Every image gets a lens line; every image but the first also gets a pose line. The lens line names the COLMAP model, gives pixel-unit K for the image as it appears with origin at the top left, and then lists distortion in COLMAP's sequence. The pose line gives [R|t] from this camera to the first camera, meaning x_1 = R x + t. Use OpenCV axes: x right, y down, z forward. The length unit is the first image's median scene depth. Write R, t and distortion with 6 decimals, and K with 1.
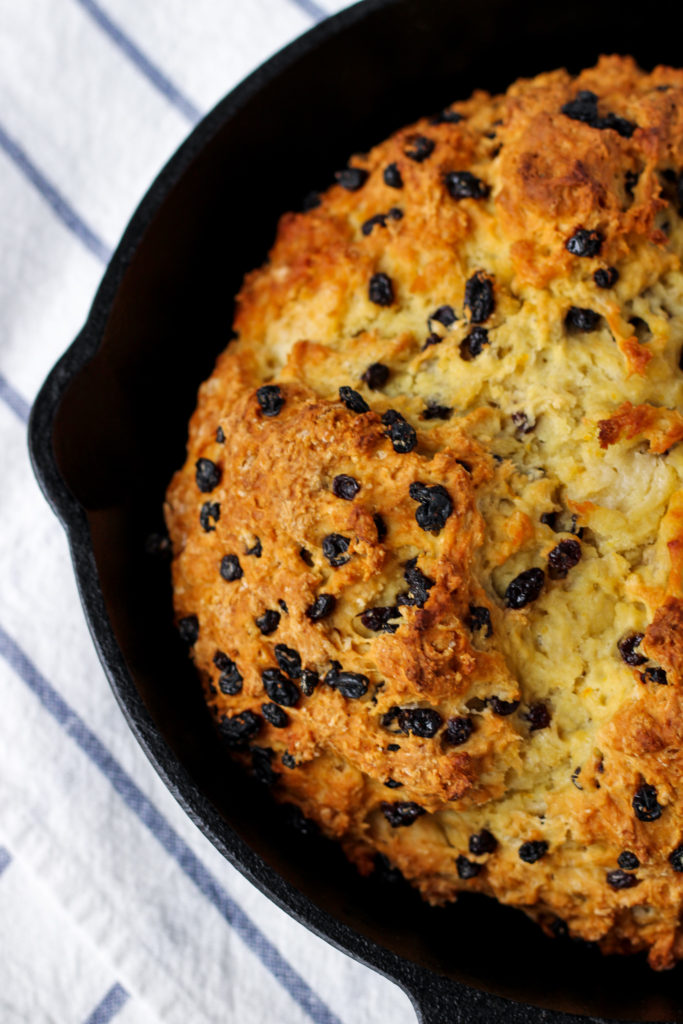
lens RADIAL K [[2535.1, 0, 341.5], [0, 2535.1, 512.0], [0, 0, 1]] dist [-0.096833, -0.681273]
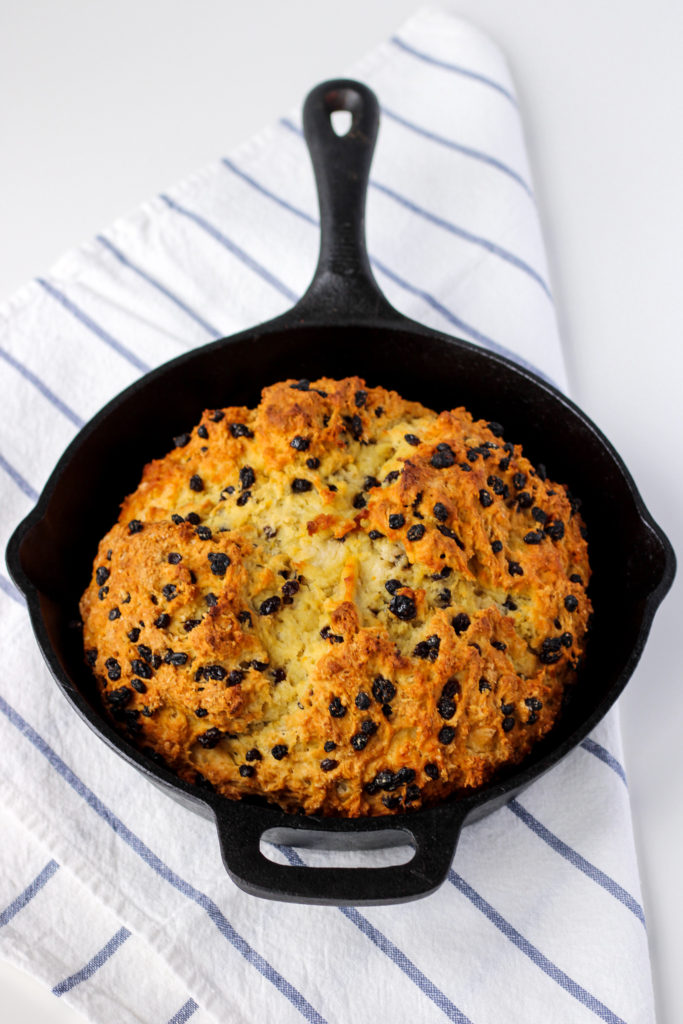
lens RADIAL K [[2535.1, 0, 341.5], [0, 2535.1, 512.0], [0, 0, 1]] dist [-0.096833, -0.681273]
pose [[0.999367, -0.020891, 0.028794, 0.070609], [0.029525, 0.938598, -0.343747, 0.595385], [-0.019845, 0.344380, 0.938621, -0.769691]]
